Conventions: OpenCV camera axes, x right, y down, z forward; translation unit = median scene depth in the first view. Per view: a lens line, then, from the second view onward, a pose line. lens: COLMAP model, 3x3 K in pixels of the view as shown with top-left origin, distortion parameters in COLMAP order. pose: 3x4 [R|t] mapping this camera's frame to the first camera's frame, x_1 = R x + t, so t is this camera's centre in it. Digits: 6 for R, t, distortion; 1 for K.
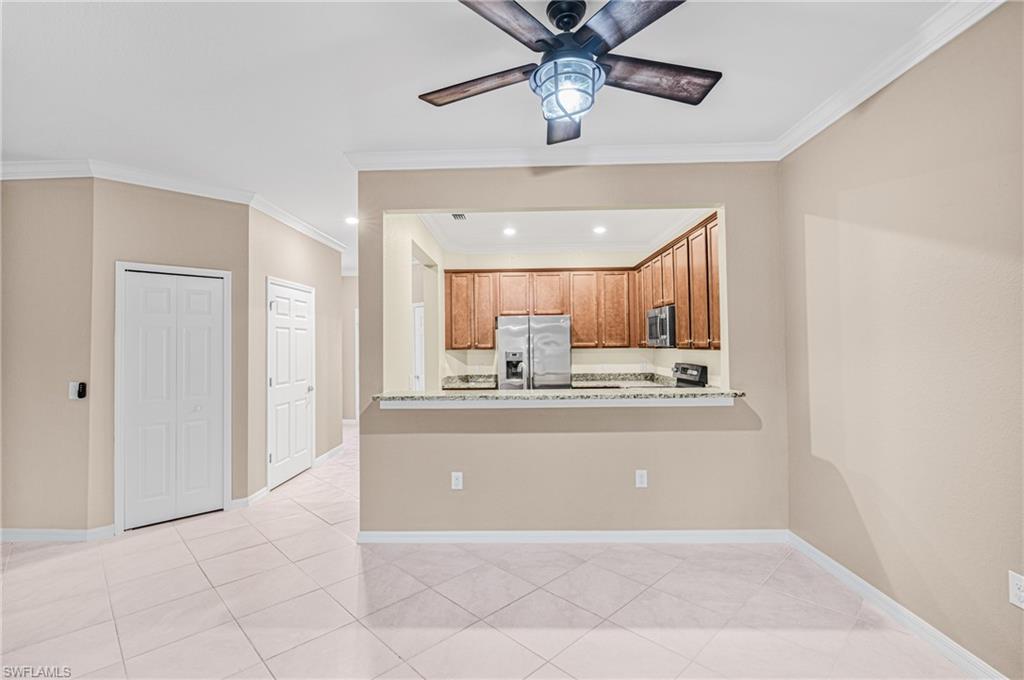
lens RADIAL K [[472.5, 0, 502.3], [0, 472.5, 334.5], [0, 0, 1]] dist [-0.001011, 0.000081]
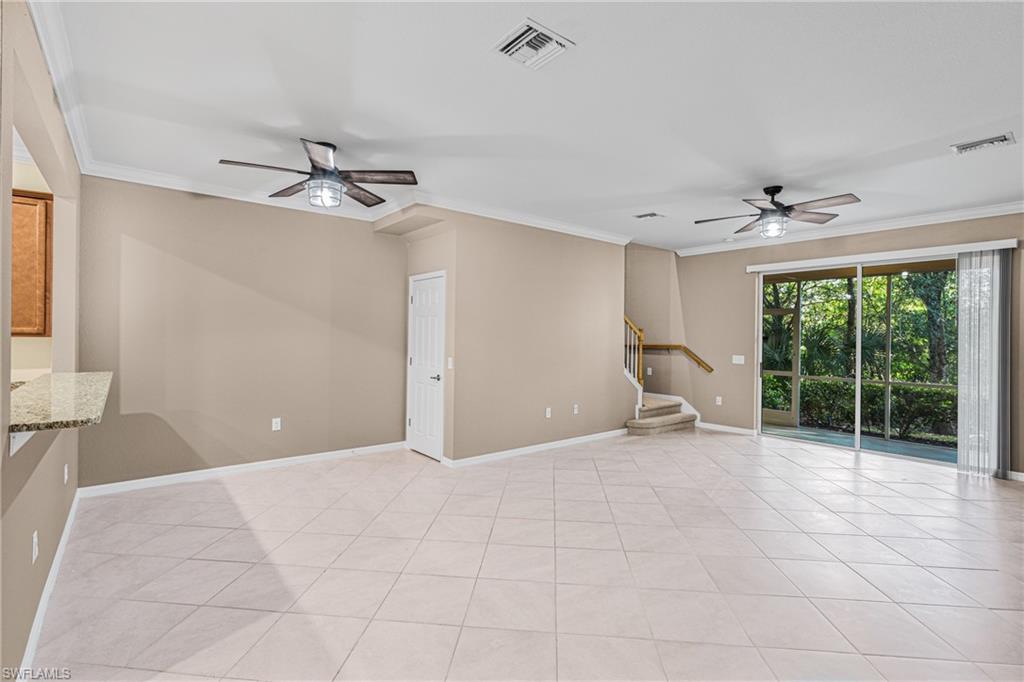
lens RADIAL K [[472.5, 0, 502.3], [0, 472.5, 335.5], [0, 0, 1]] dist [-0.001011, 0.000081]
pose [[-0.649381, 0.003213, 0.760456, -2.288918], [-0.022224, 0.999484, -0.023200, 0.075114], [-0.760138, -0.031966, -0.648975, 2.234476]]
